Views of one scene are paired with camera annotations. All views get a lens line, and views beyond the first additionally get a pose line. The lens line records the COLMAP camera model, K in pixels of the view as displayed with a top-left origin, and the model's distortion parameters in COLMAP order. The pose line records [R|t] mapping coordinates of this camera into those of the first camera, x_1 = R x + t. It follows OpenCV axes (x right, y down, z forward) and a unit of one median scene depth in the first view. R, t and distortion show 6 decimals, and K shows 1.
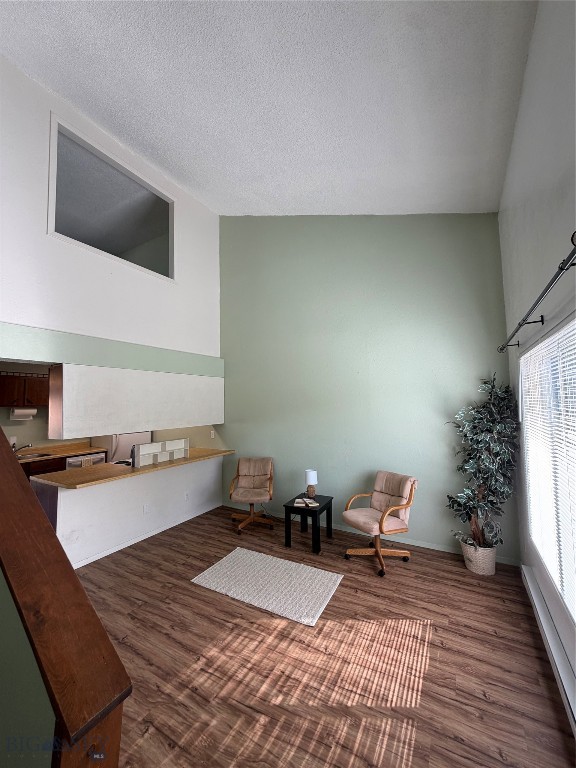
lens RADIAL K [[304.8, 0, 286.2], [0, 304.8, 382.9], [0, 0, 1]] dist [-0.000244, 0.000170]
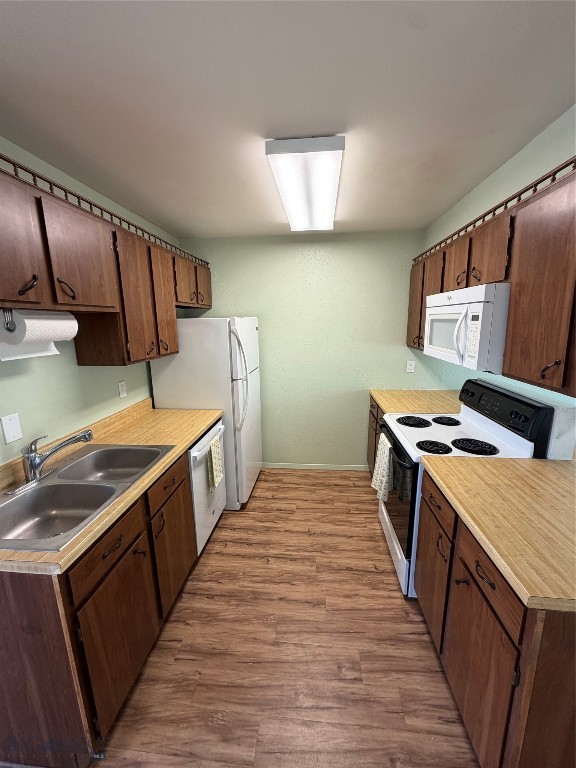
lens RADIAL K [[304.8, 0, 287.7], [0, 304.8, 381.8], [0, 0, 1]] dist [-0.000244, 0.000170]
pose [[0.910663, -0.080519, 0.405227, -1.324650], [-0.026133, 0.967634, 0.250999, 0.111978], [-0.412322, -0.239165, 0.879085, 1.102636]]
